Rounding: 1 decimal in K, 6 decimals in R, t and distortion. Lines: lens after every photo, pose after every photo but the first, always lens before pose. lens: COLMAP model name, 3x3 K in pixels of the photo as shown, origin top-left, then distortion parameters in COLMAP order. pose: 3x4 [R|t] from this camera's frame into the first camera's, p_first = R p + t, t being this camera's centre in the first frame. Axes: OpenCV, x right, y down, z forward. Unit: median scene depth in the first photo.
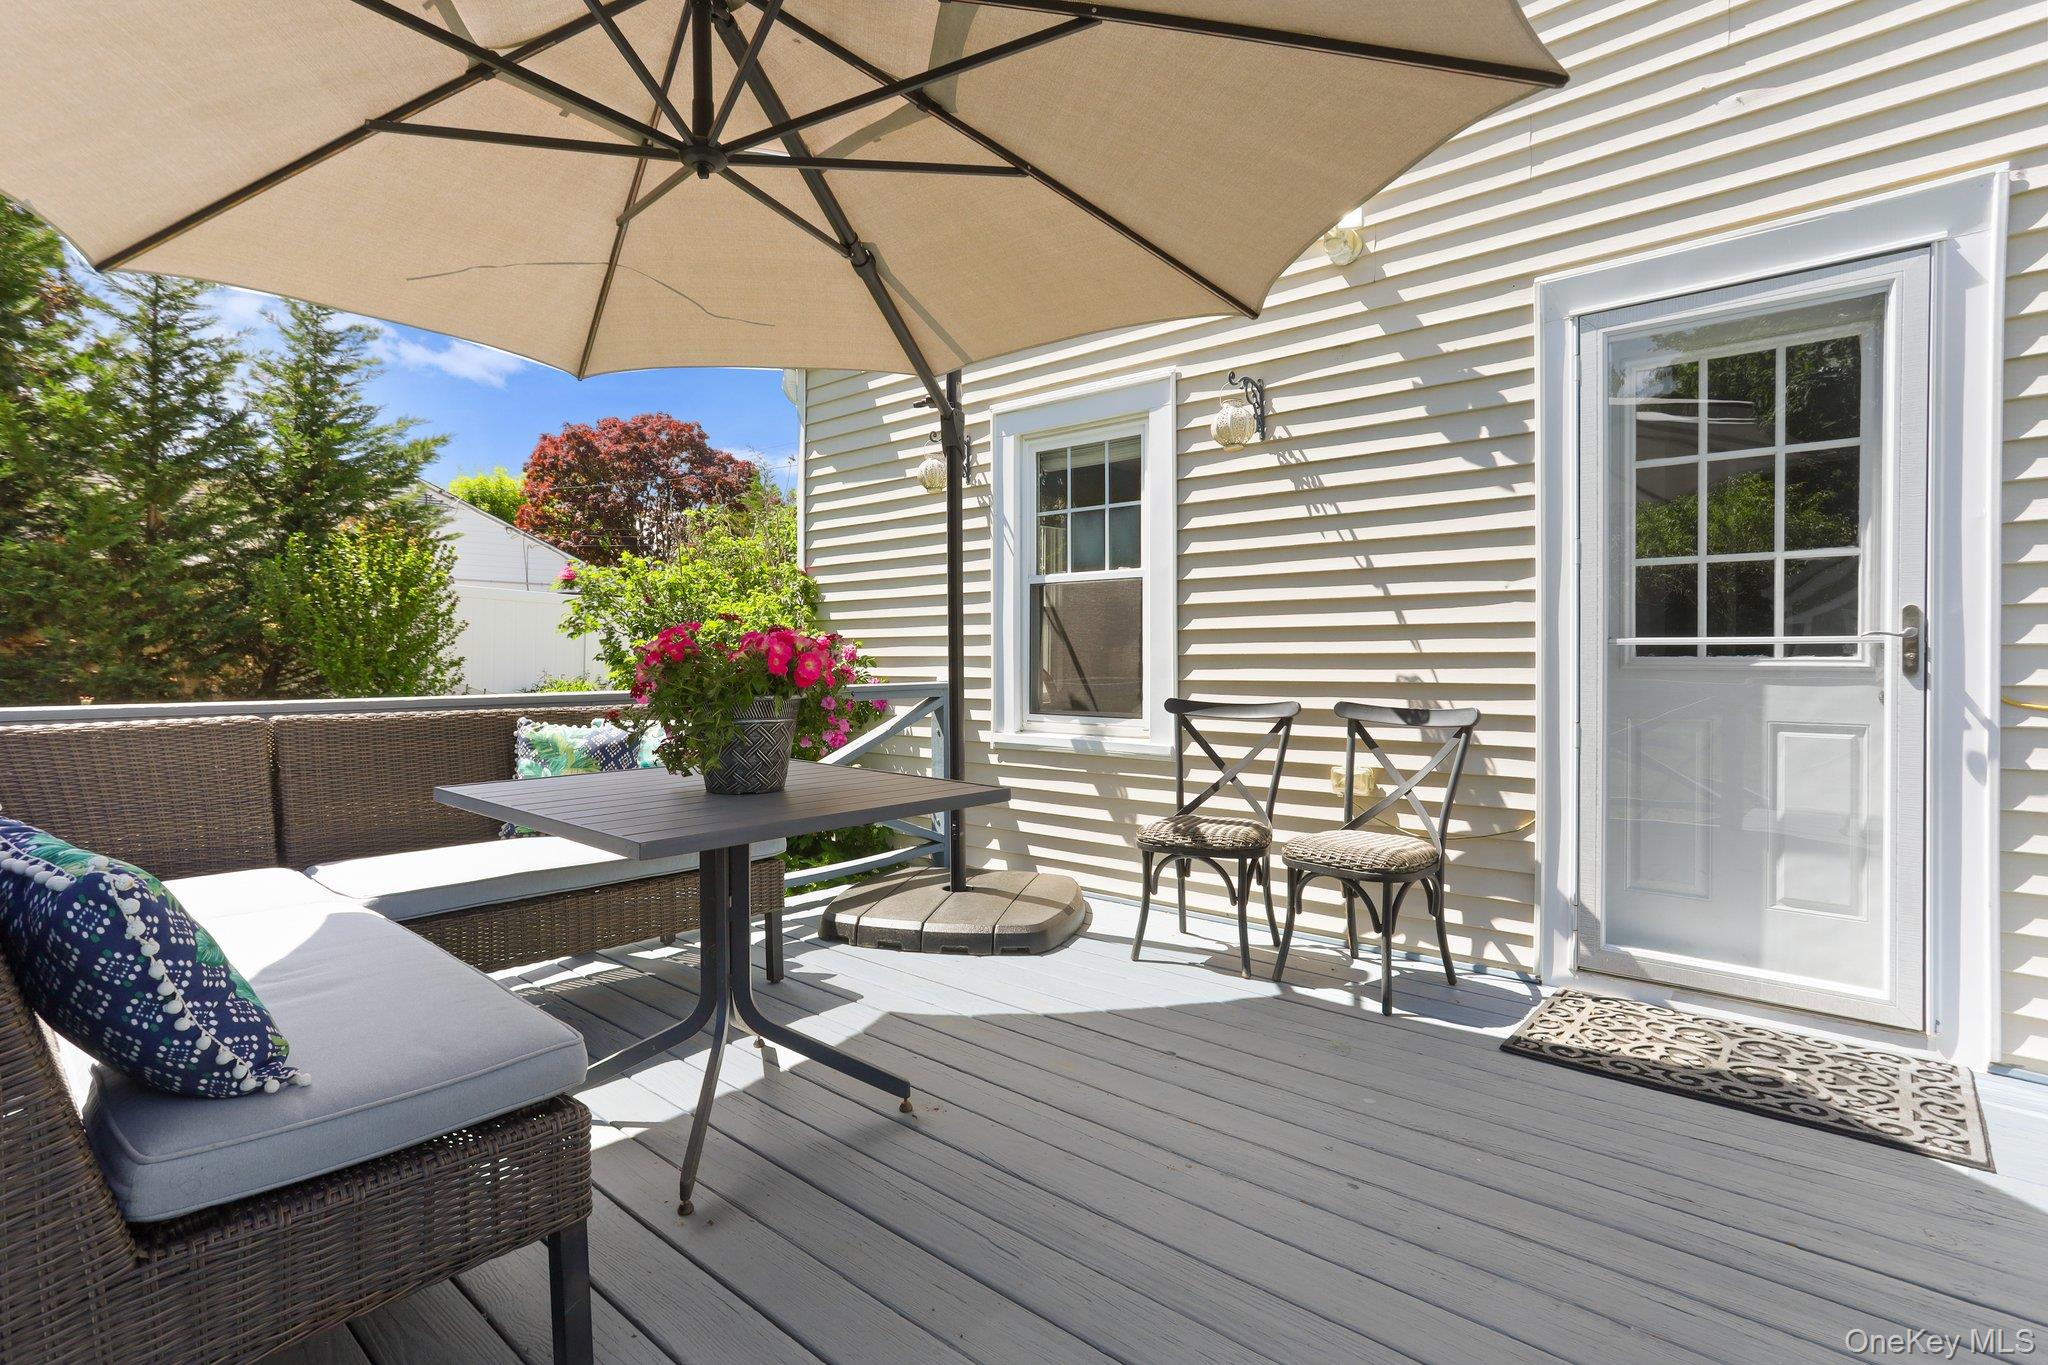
lens RADIAL K [[989.7, 0, 1021.5], [0, 989.7, 667.4], [0, 0, 1]] dist [-0.016197, 0.000604]
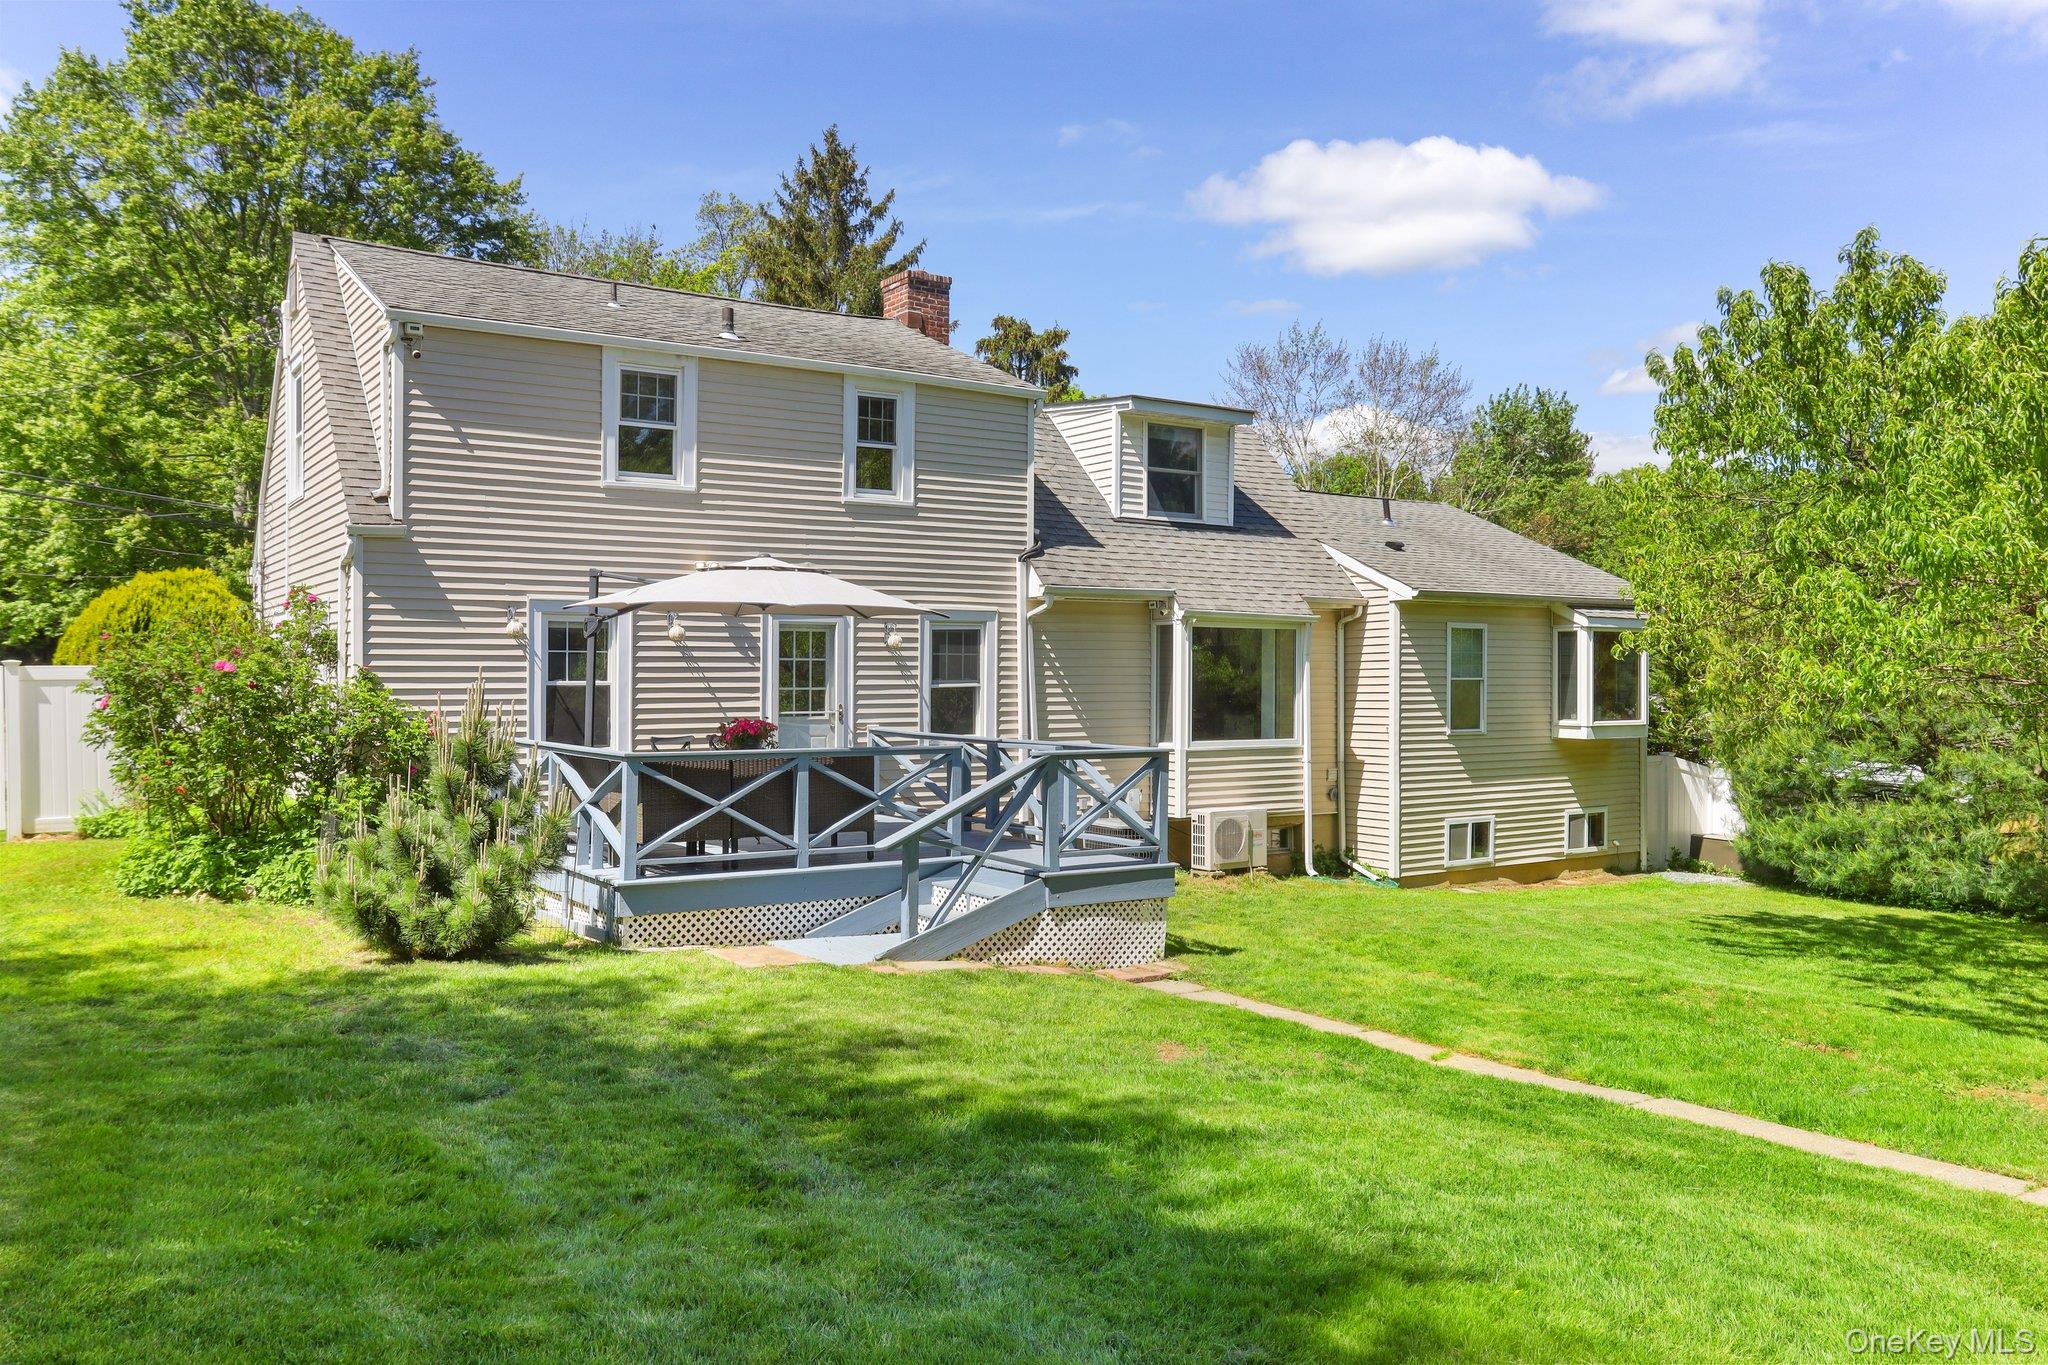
lens RADIAL K [[1572.3, 0, 1023.4], [0, 1572.3, 682.6], [0, 0, 1]] dist [-0.000128, -0.000145]
pose [[0.254151, 0.001261, 0.967164, -4.121679], [0.014696, 0.999879, -0.005165, -0.085417], [-0.967053, 0.015526, 0.254102, -1.097235]]
